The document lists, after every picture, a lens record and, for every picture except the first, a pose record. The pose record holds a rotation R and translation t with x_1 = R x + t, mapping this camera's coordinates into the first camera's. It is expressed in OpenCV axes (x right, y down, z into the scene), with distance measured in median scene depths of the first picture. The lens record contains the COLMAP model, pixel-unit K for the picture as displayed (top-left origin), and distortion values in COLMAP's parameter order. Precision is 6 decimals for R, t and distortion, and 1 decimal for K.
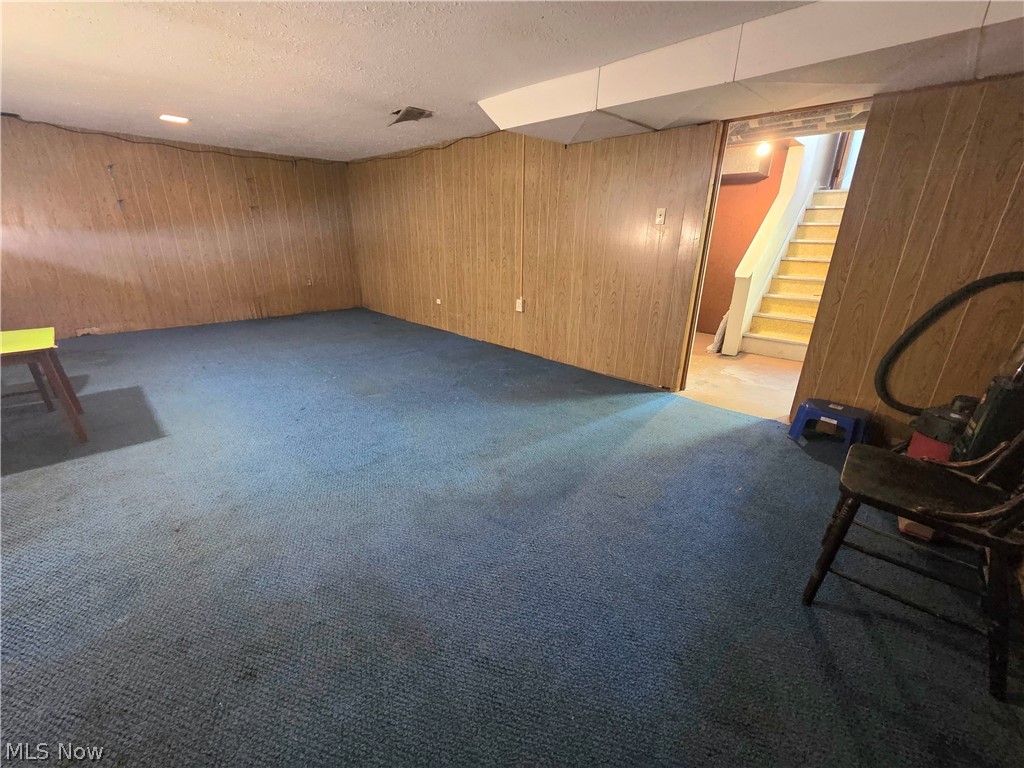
lens RADIAL K [[422.7, 0, 510.3], [0, 422.7, 383.5], [0, 0, 1]] dist [0.006416, -0.000414]
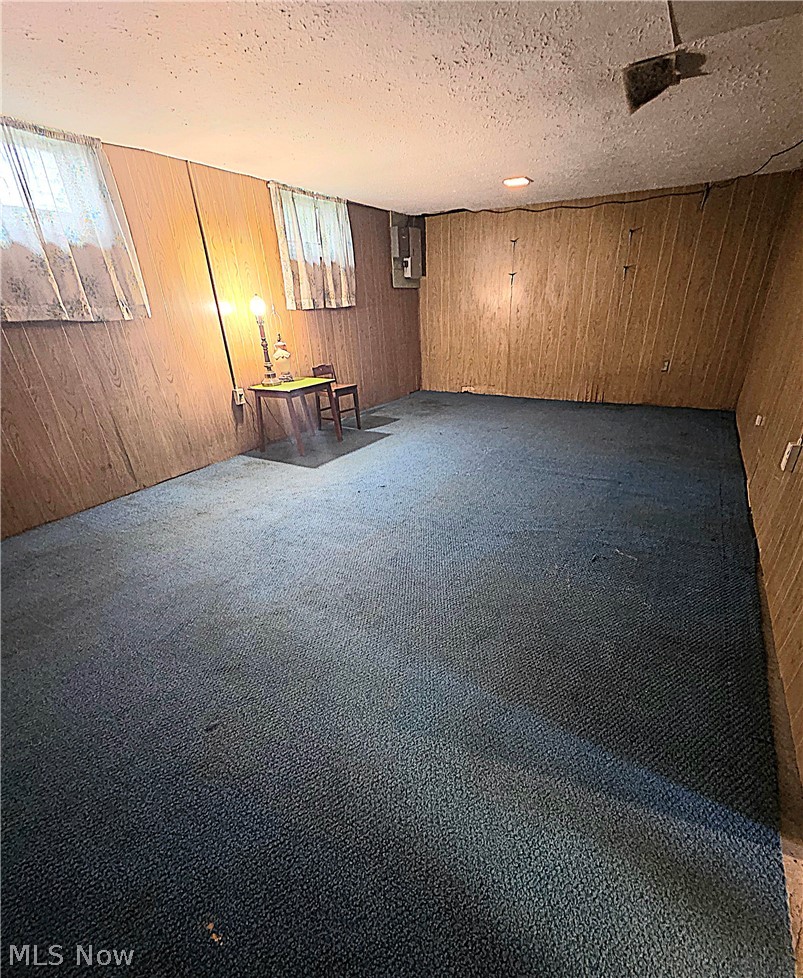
lens RADIAL K [[405.5, 0, 401.5], [0, 405.5, 489.0], [0, 0, 1]] dist [0.000709, 0.000033]
pose [[0.299688, 0.373521, -0.877877, 0.492976], [-0.288575, 0.912558, 0.289764, -0.257004], [0.909347, 0.166495, 0.381272, 0.551846]]
